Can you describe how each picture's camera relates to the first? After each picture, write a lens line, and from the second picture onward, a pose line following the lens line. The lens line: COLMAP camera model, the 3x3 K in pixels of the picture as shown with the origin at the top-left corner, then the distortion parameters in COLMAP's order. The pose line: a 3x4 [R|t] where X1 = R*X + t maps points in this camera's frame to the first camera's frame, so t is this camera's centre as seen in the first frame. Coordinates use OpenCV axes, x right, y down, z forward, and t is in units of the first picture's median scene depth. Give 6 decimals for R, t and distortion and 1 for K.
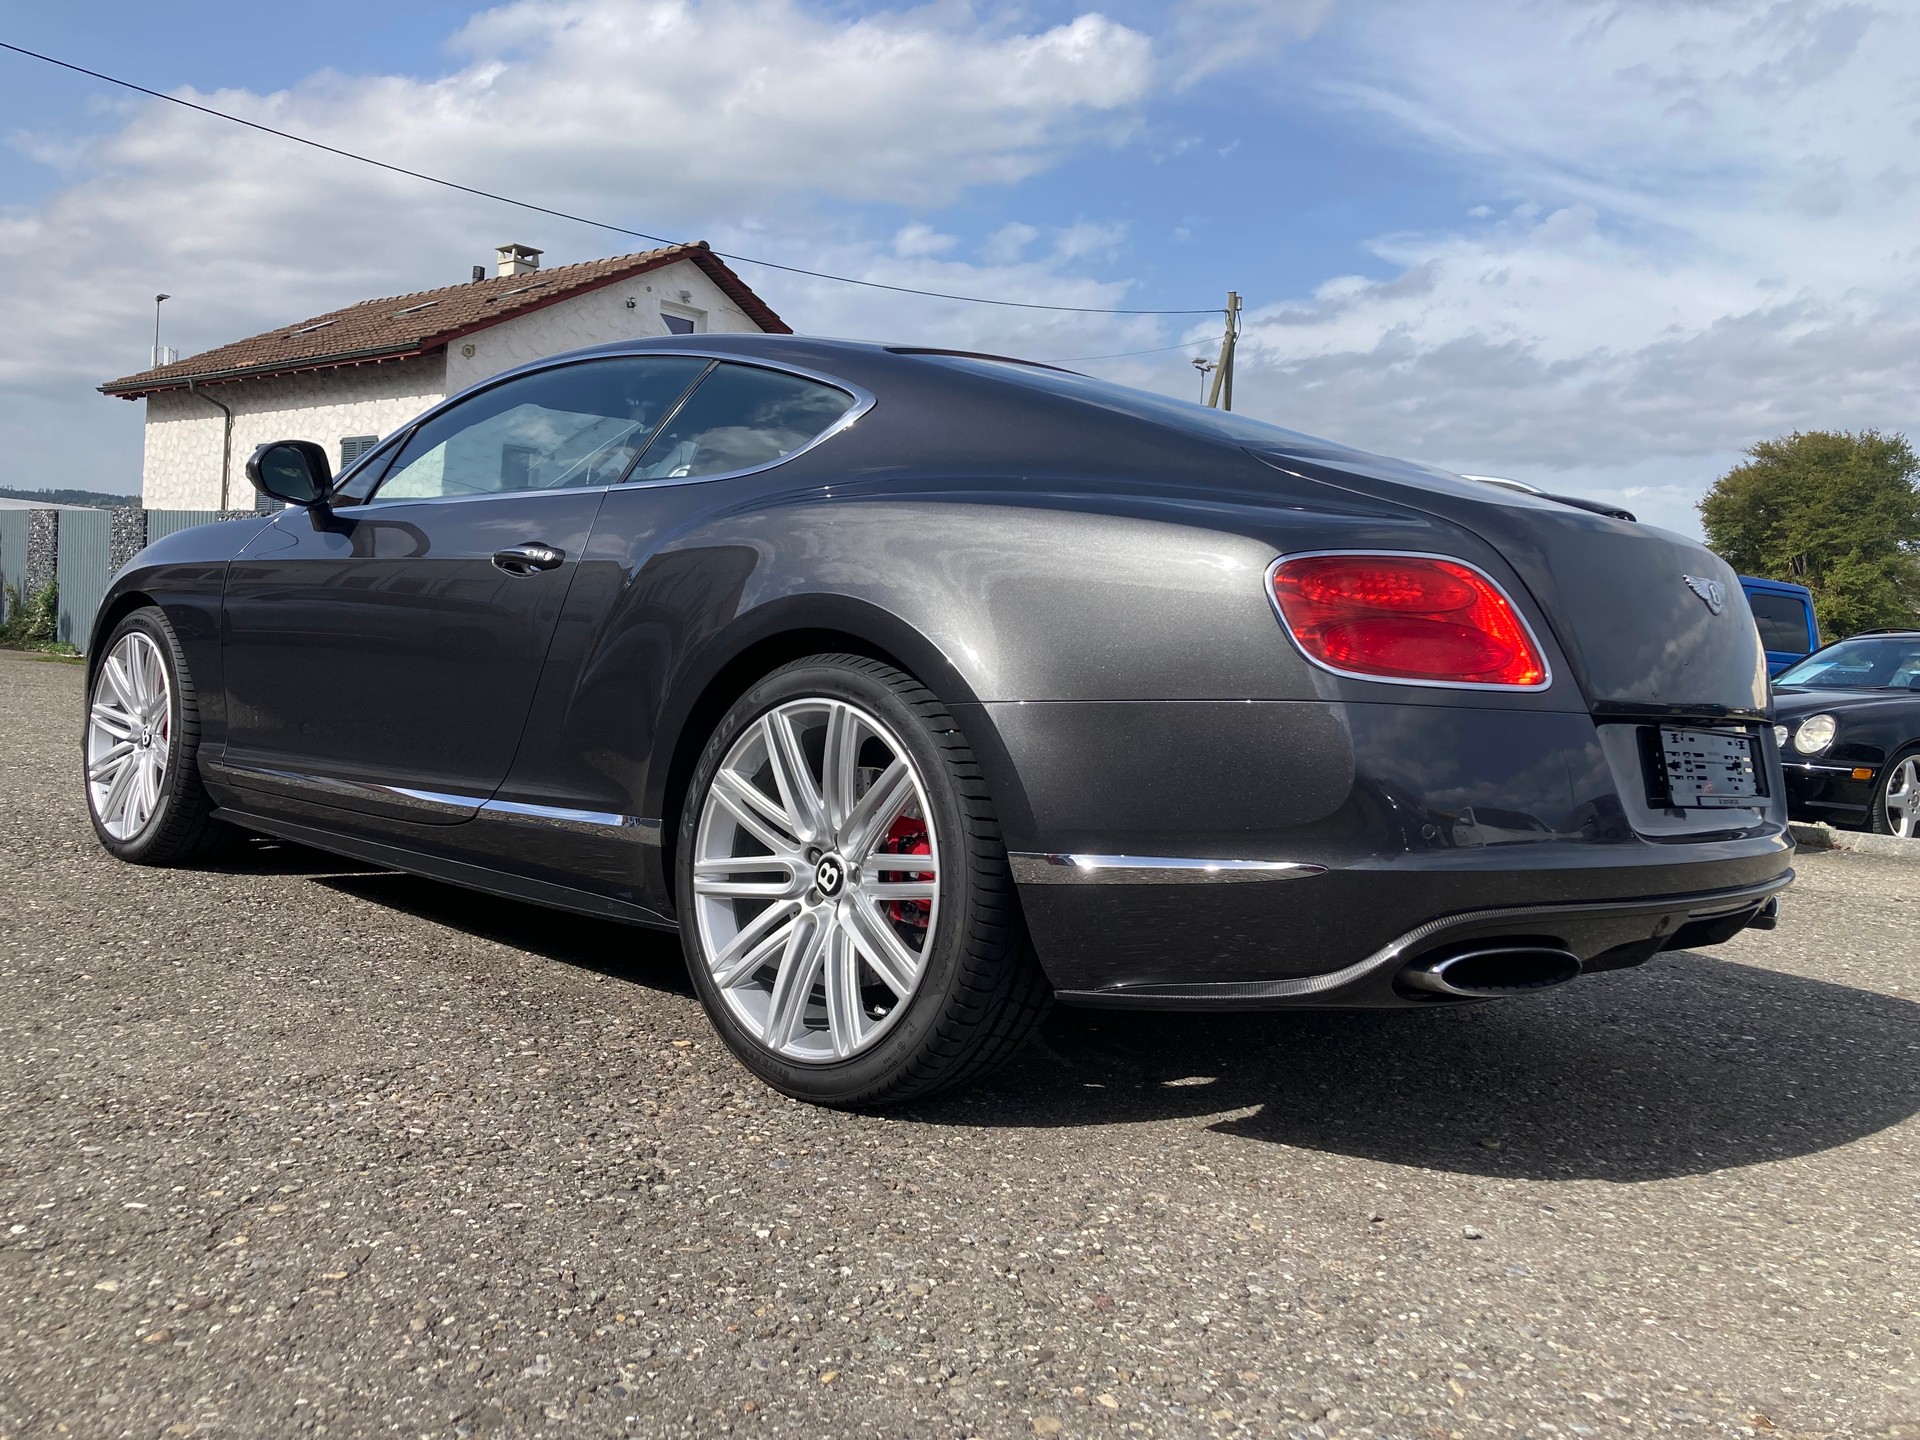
lens RADIAL K [[1584.4, 0, 957.4], [0, 1584.4, 721.4], [0, 0, 1]] dist [0.016109, 0.024321]
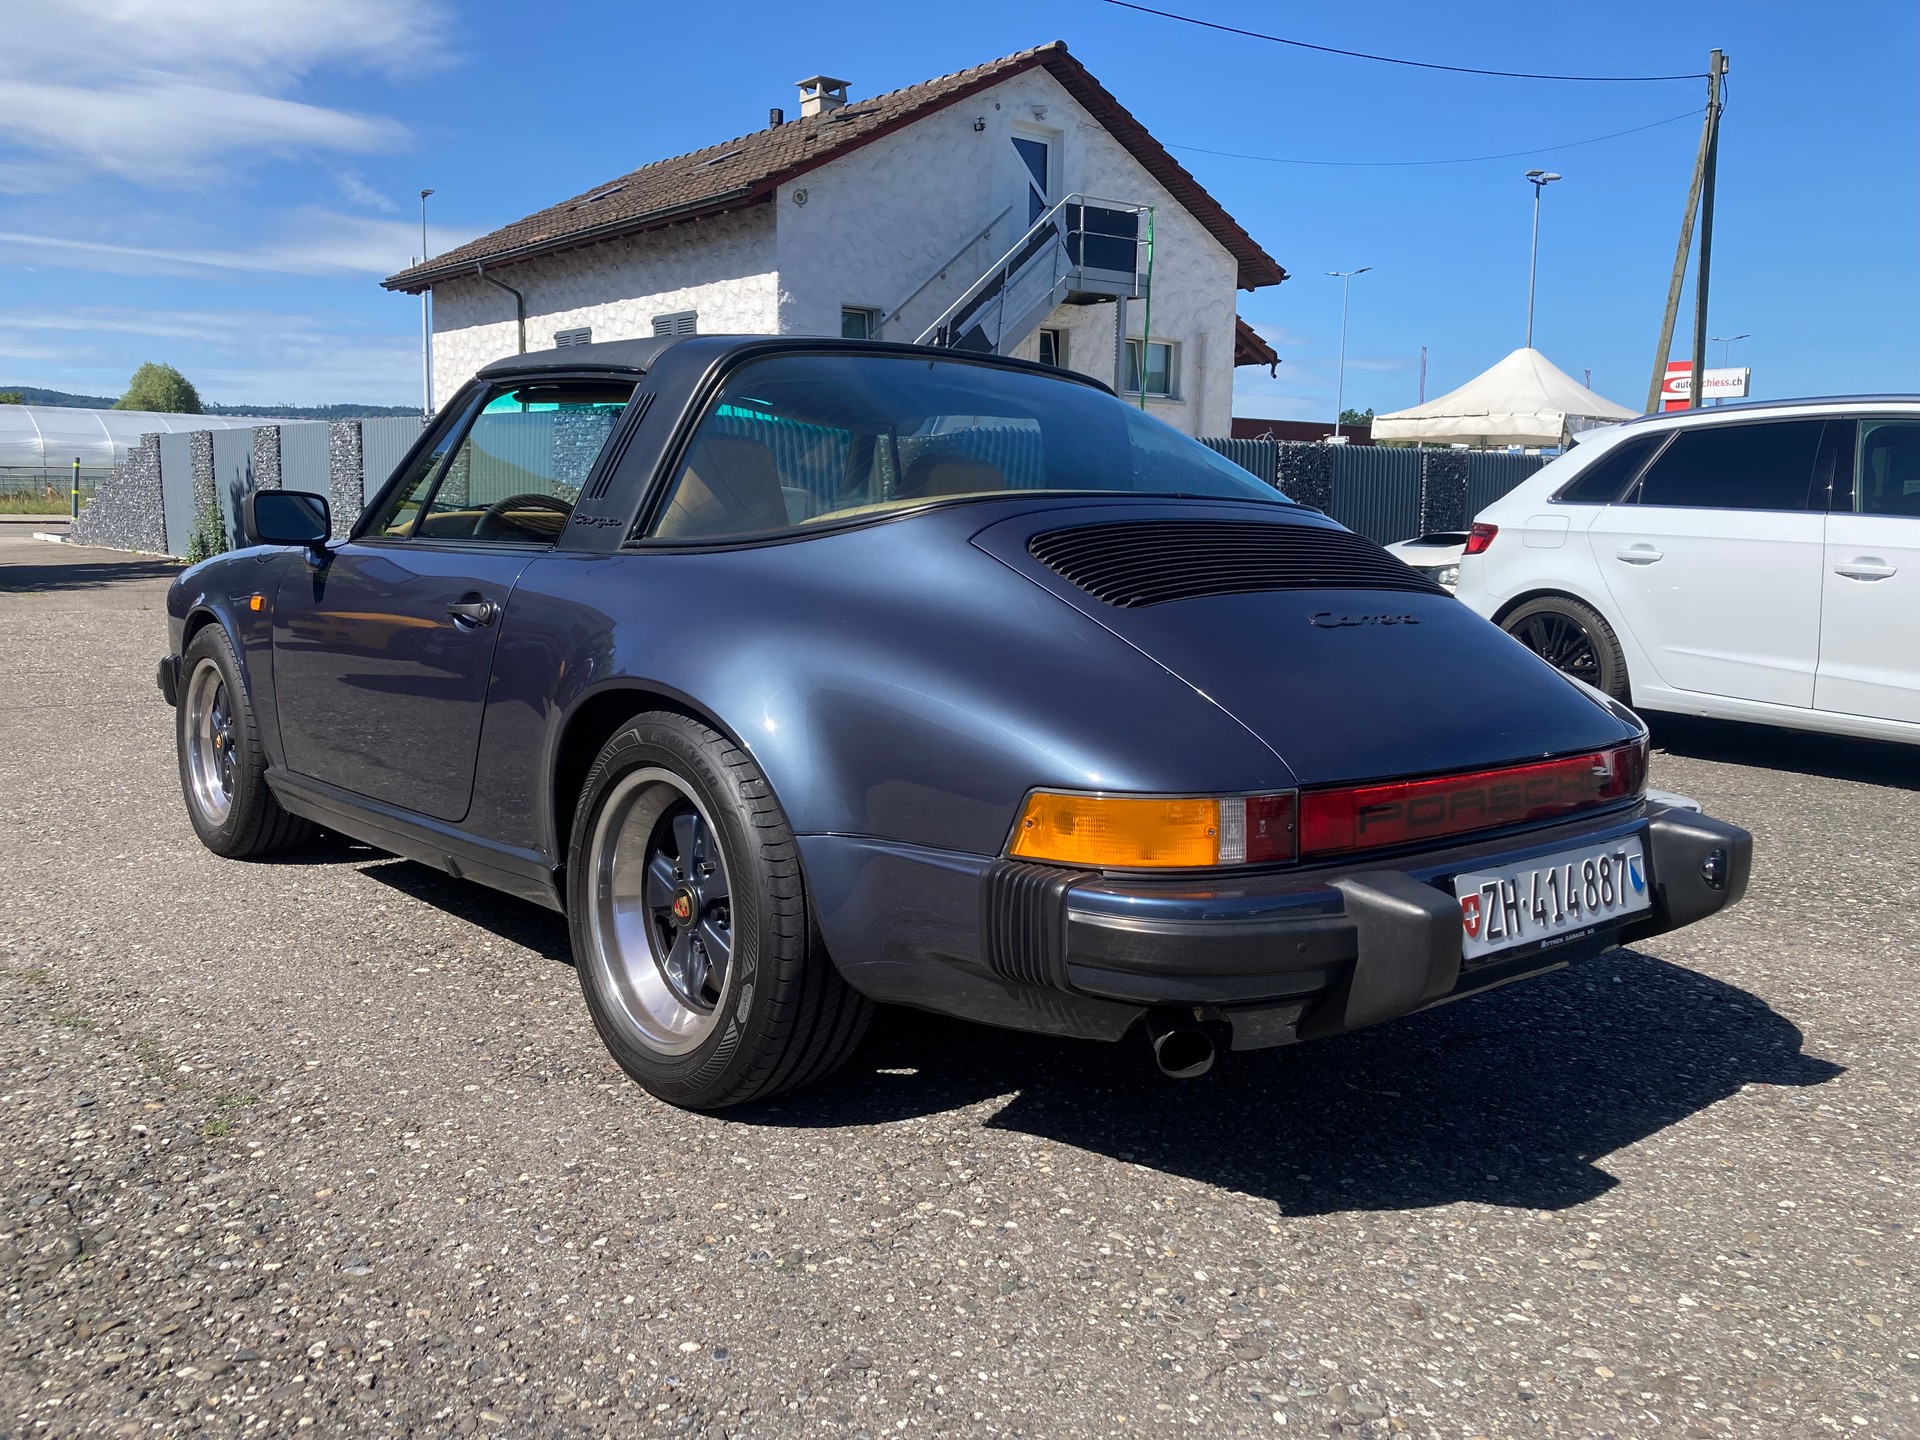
lens RADIAL K [[1584.4, 0, 951.9], [0, 1584.4, 725.2], [0, 0, 1]] dist [0.016109, 0.024321]
pose [[0.988302, -0.029766, -0.149574, -0.092839], [0.041970, 0.995982, 0.079108, -0.016935], [0.146618, -0.084460, 0.985581, 0.139684]]
